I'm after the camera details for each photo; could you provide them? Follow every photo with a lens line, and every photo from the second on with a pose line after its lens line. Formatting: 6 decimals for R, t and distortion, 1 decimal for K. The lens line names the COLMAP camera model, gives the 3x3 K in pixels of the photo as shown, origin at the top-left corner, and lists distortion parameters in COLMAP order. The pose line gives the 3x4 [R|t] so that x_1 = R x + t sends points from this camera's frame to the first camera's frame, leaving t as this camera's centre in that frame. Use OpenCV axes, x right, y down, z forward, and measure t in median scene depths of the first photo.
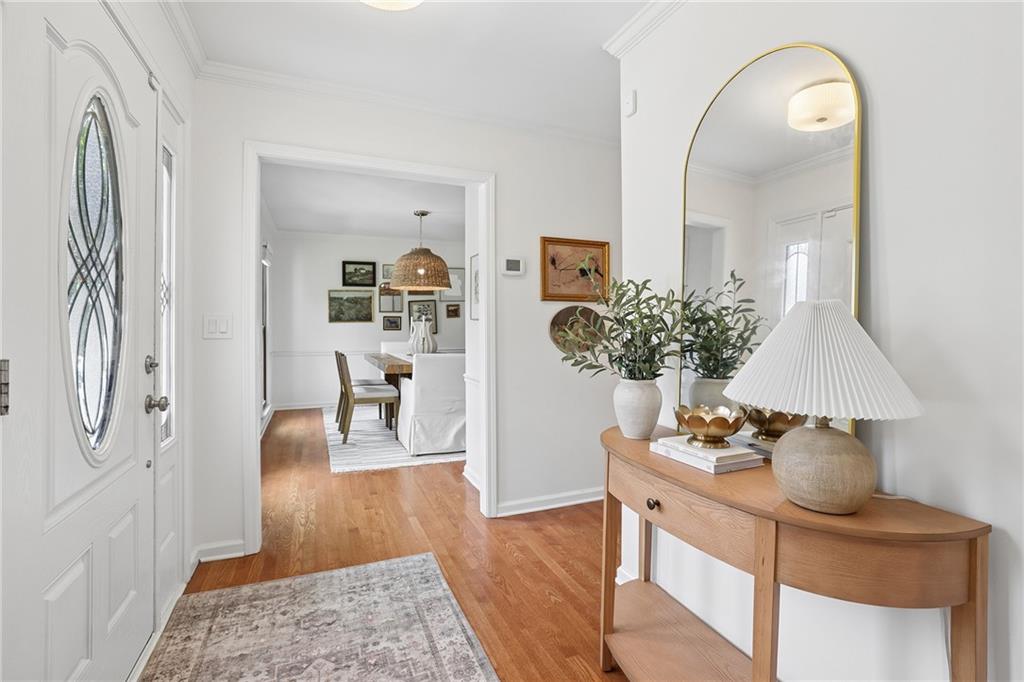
lens RADIAL K [[449.4, 0, 499.9], [0, 449.4, 327.8], [0, 0, 1]] dist [-0.019244, -0.000129]
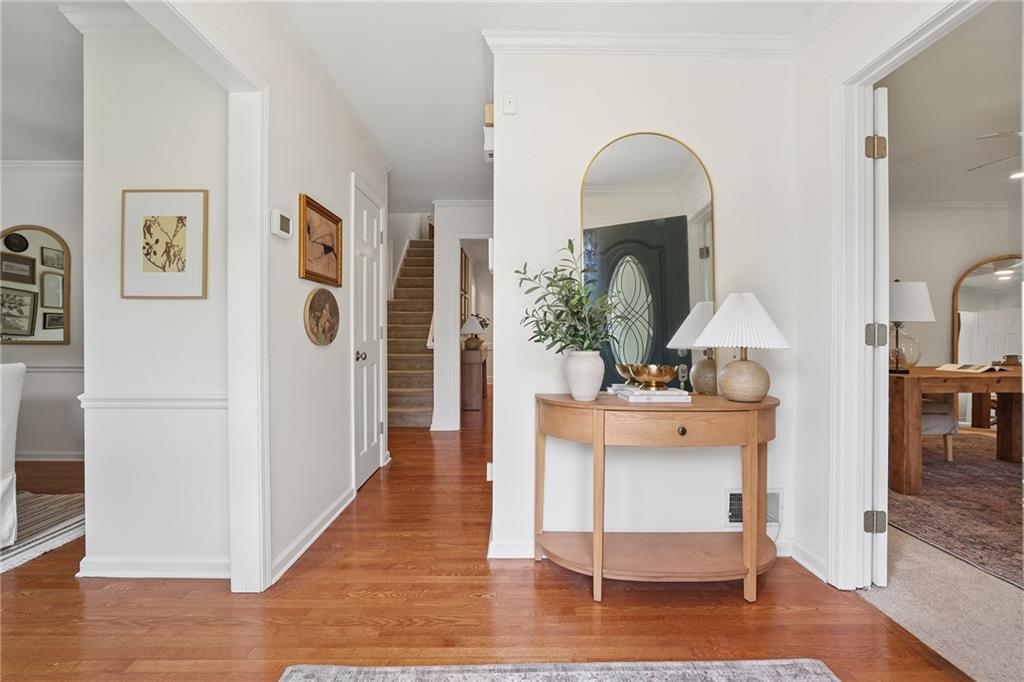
lens RADIAL K [[449.4, 0, 509.8], [0, 449.4, 335.7], [0, 0, 1]] dist [-0.019244, -0.000129]
pose [[0.398935, -0.017963, 0.916803, -0.206440], [0.006758, 0.999839, 0.016650, 0.011565], [-0.916954, -0.000447, 0.398992, 0.165992]]
